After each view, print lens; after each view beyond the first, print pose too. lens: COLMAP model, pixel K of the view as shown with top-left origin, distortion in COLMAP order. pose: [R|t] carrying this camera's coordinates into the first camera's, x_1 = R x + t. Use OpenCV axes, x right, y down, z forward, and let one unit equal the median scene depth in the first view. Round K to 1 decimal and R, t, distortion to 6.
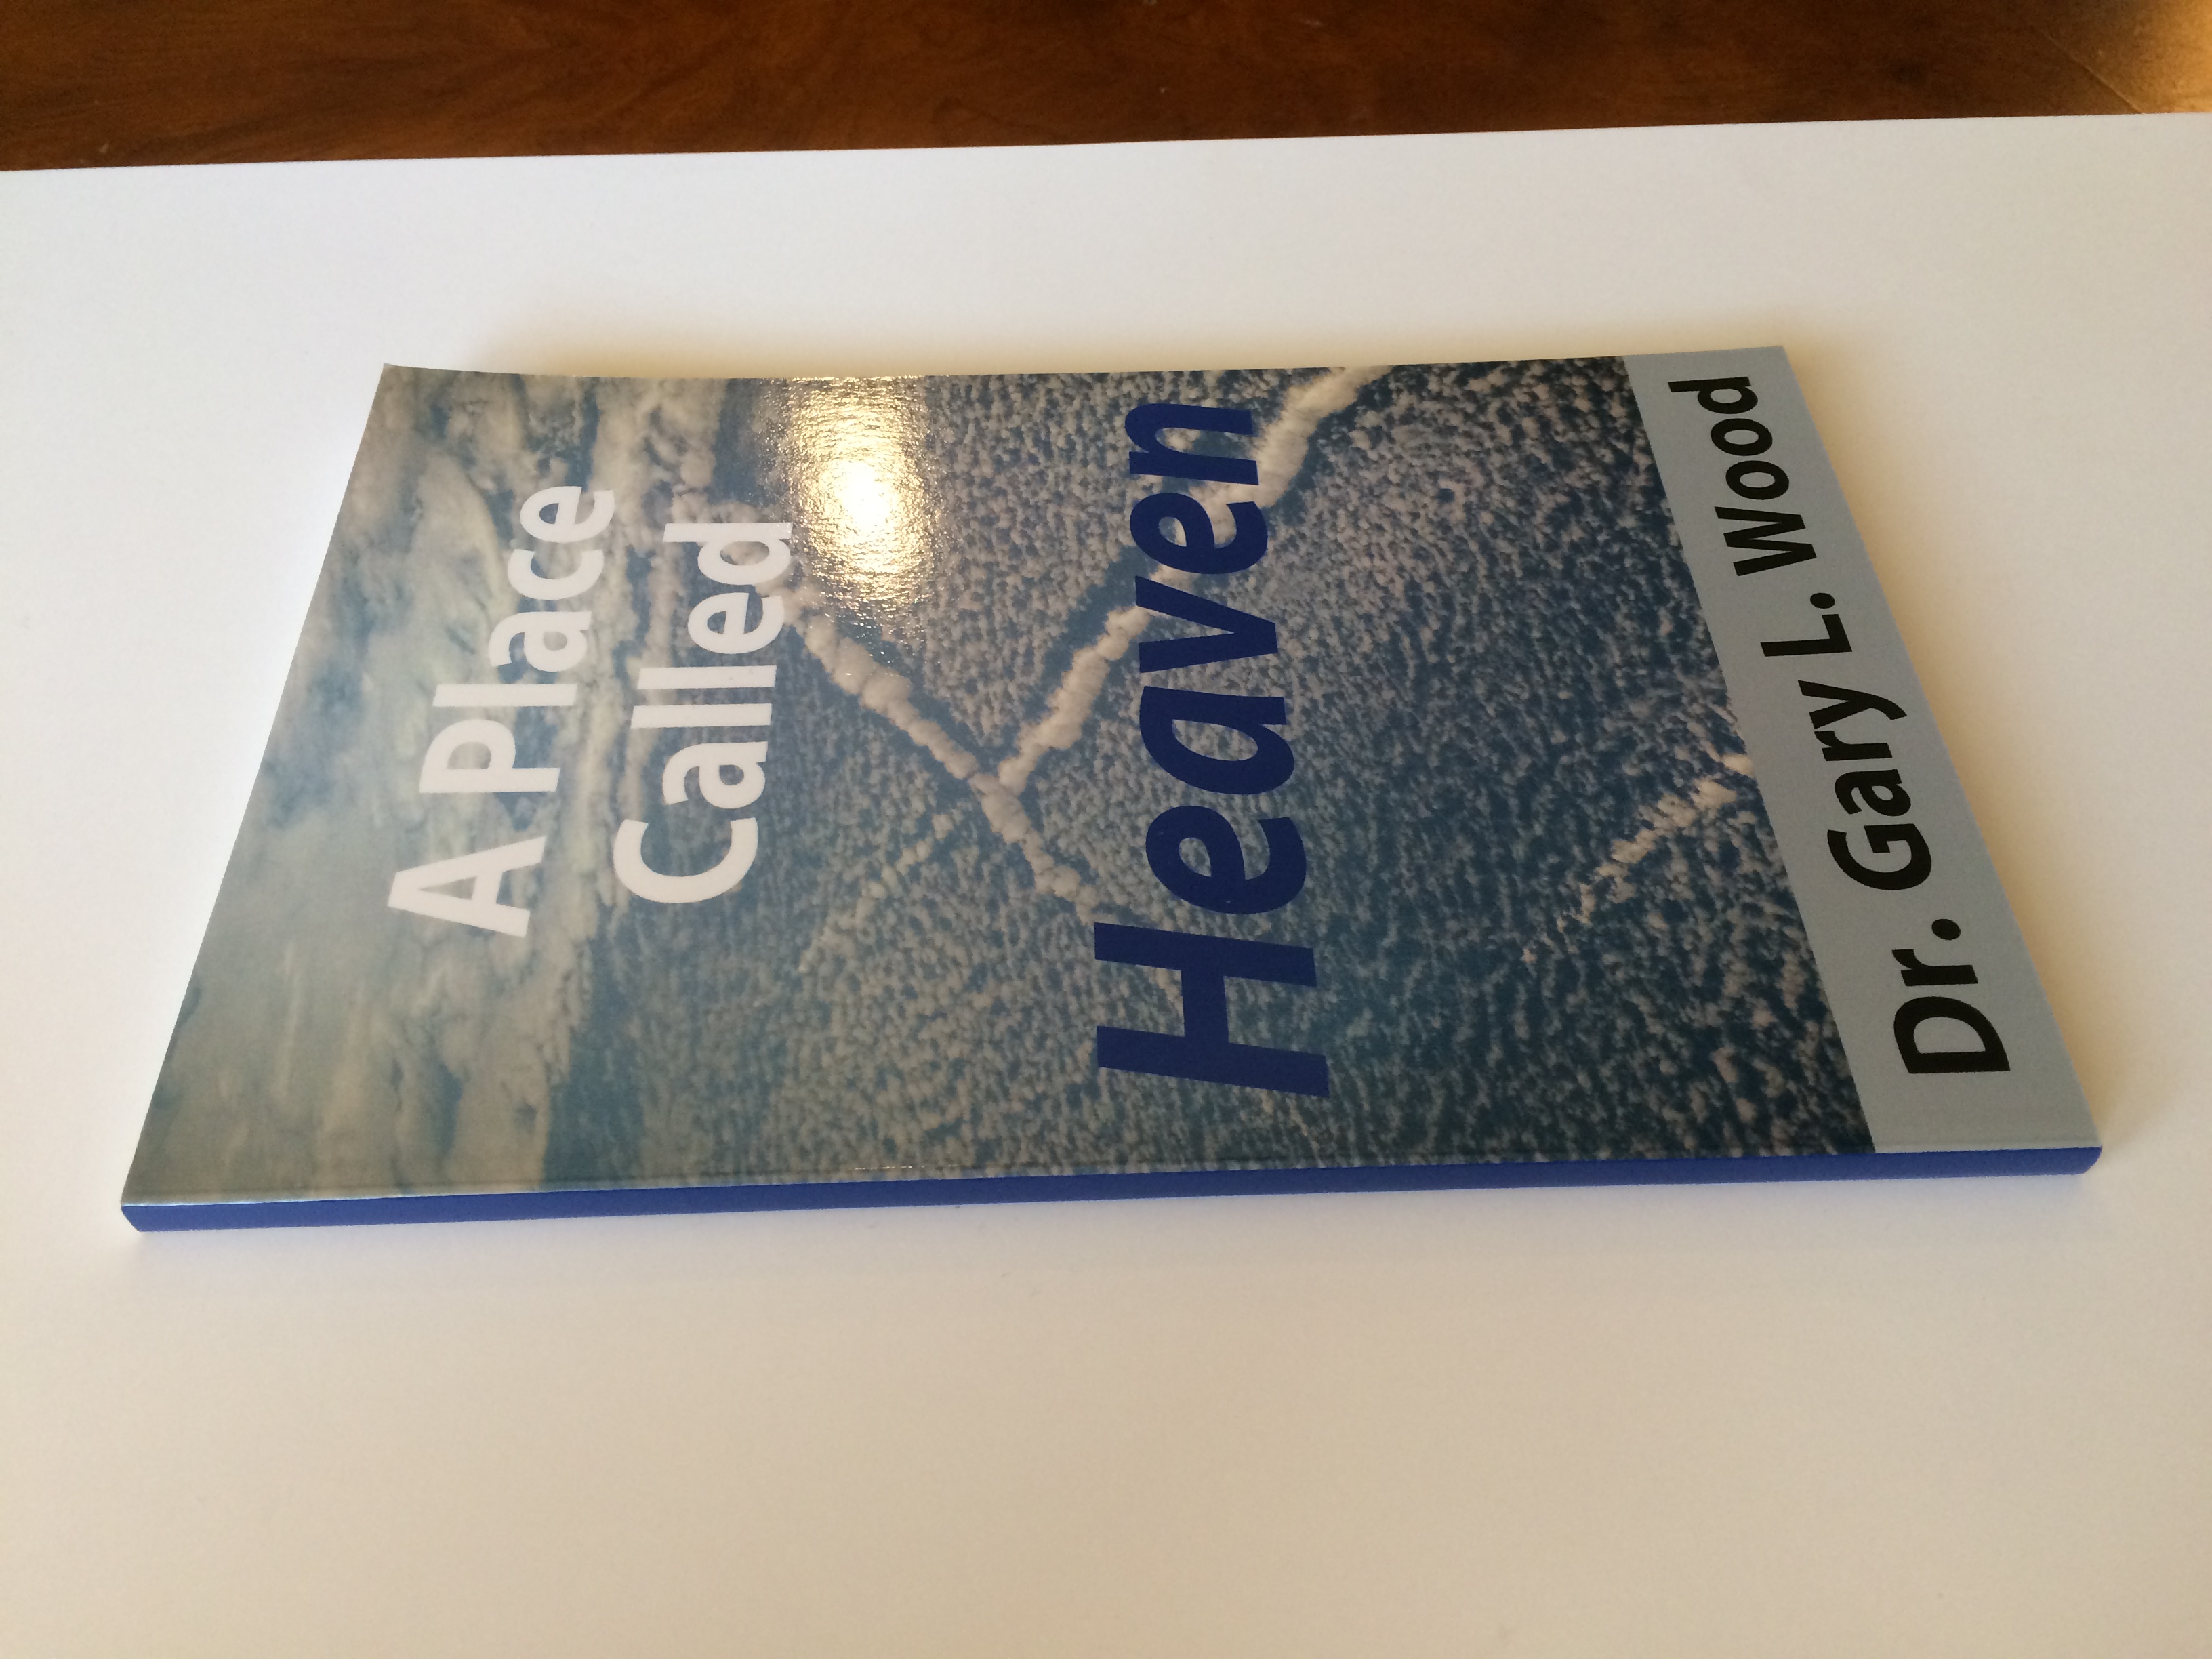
lens RADIAL K [[1889.5, 0, 1106.0], [0, 1889.5, 829.5], [0, 0, 1]] dist [0.087754, -0.141495]
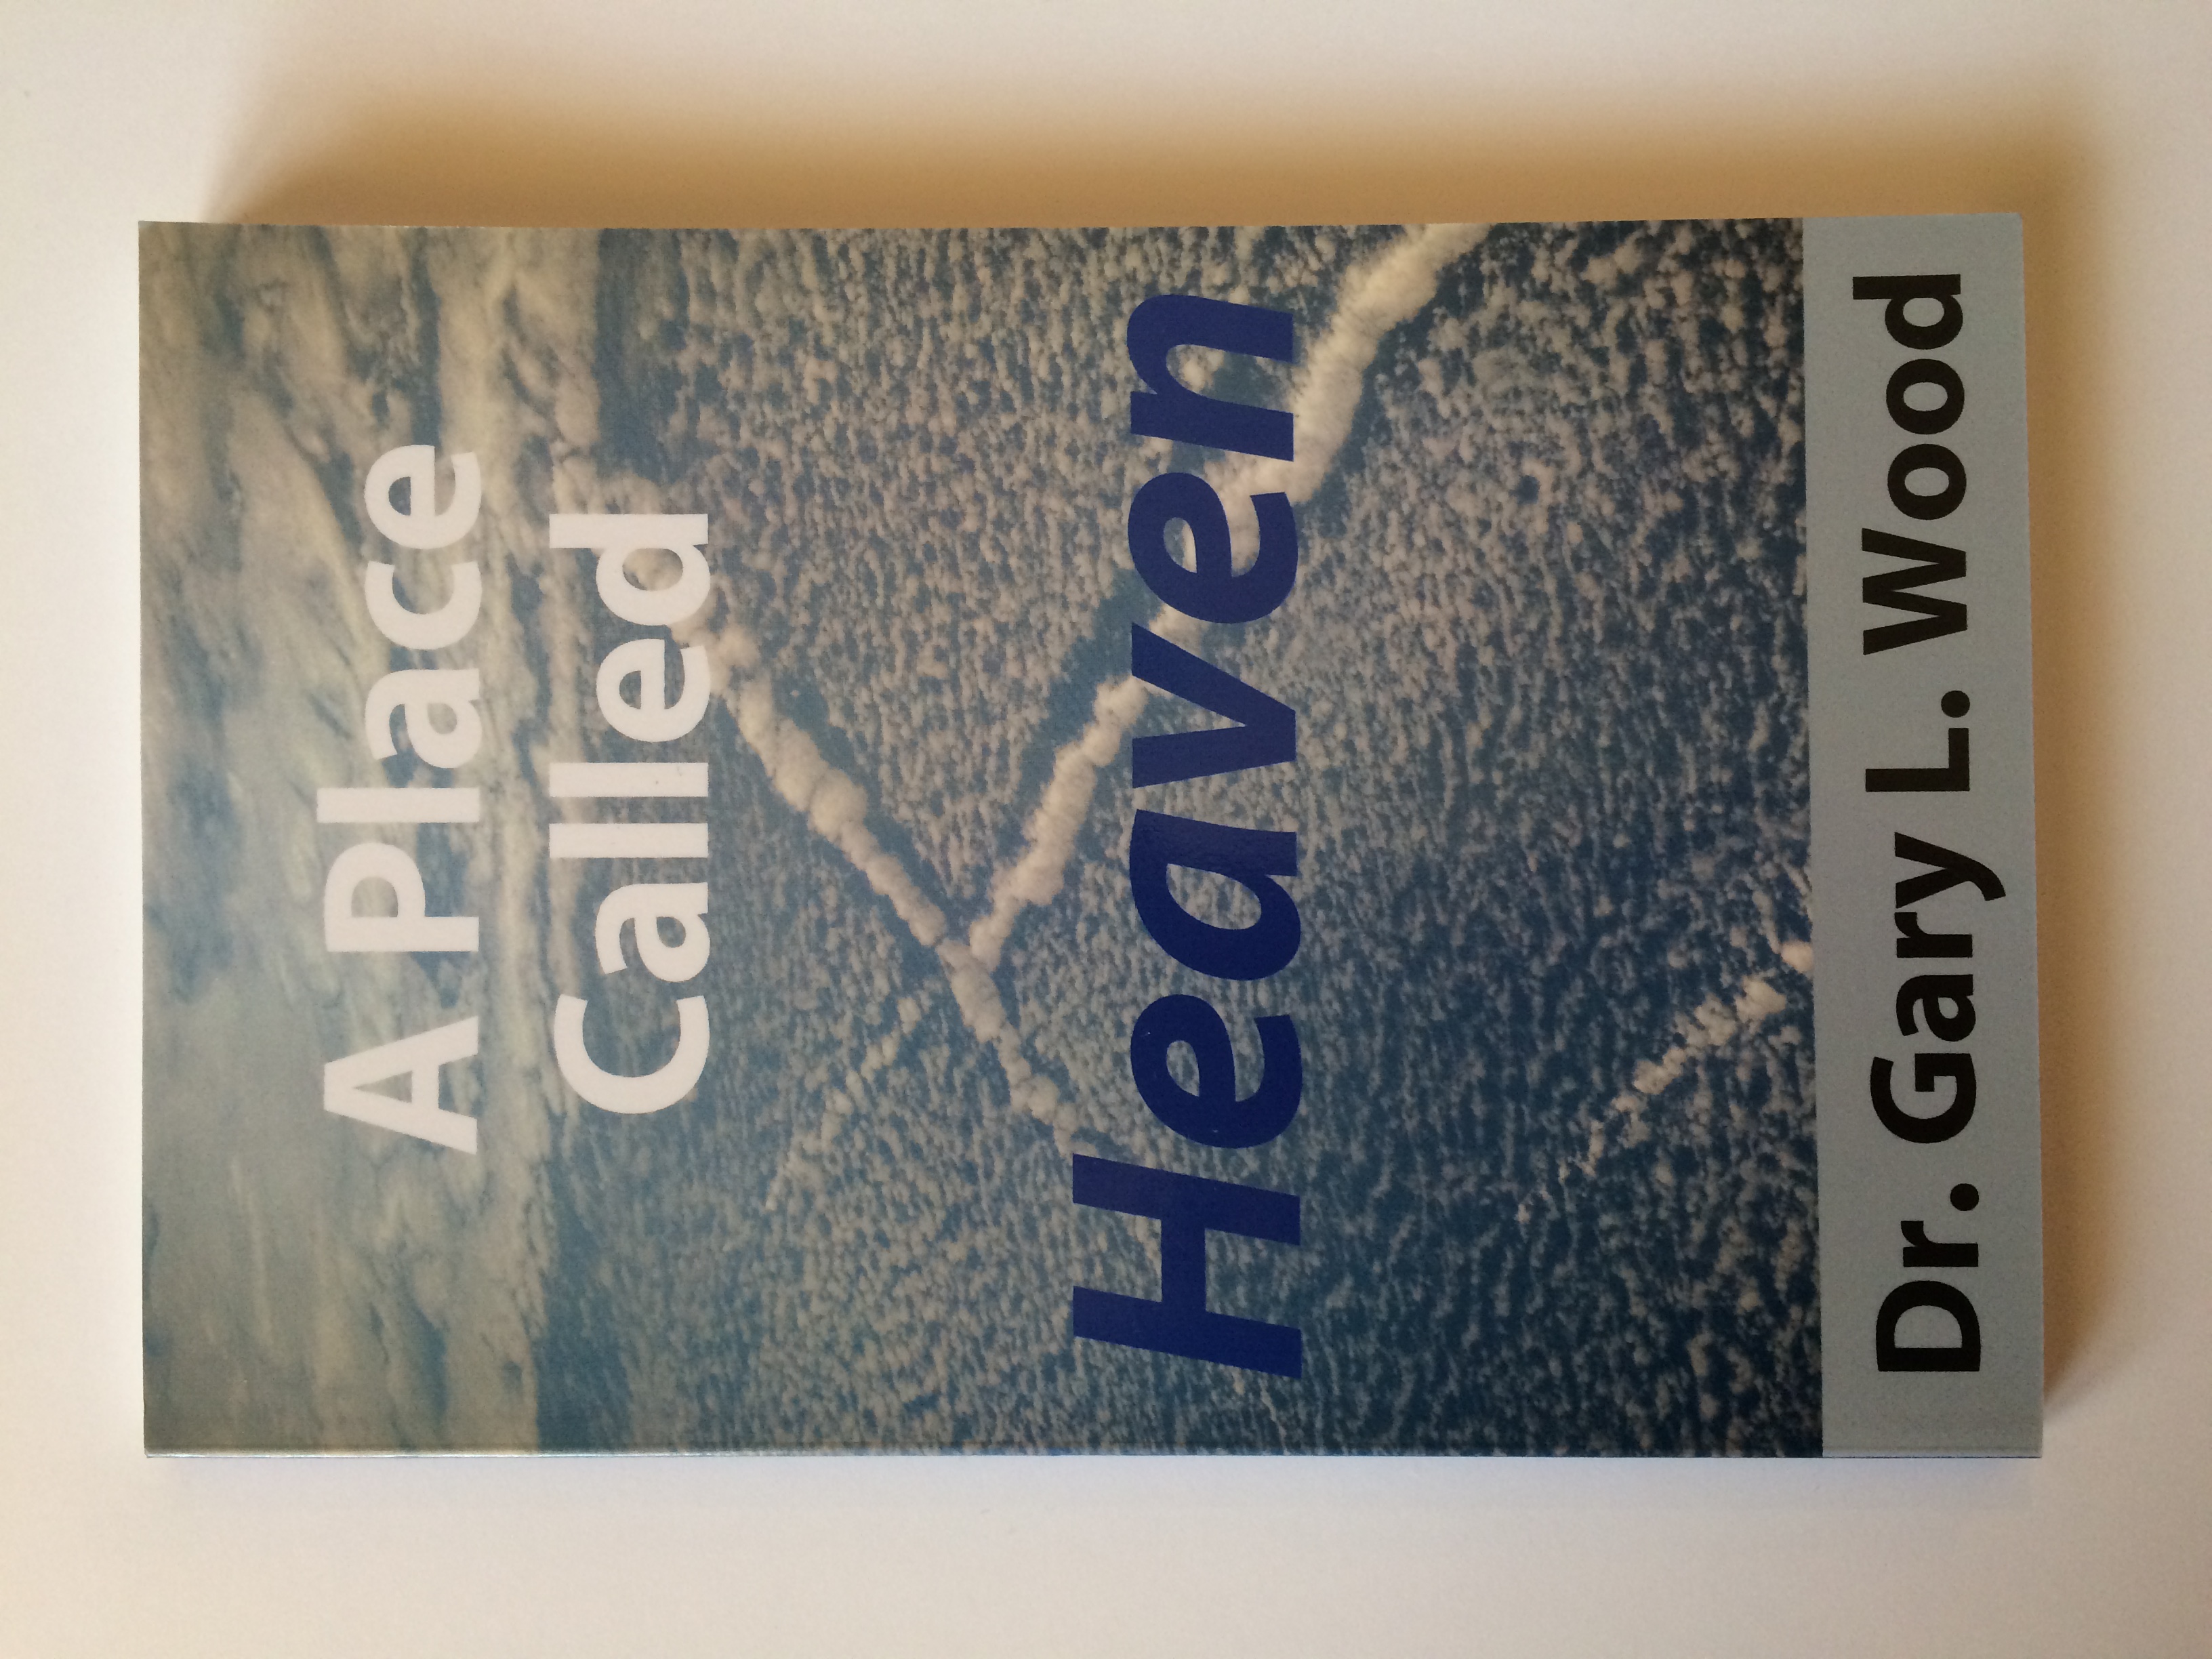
lens RADIAL K [[1889.5, 0, 1106.0], [0, 1889.5, 829.5], [0, 0, 1]] dist [0.087754, -0.141495]
pose [[0.999793, 0.020289, -0.001595, 0.007812], [-0.015173, 0.795369, 0.605935, -0.594892], [0.013562, -0.605786, 0.795512, 0.309083]]
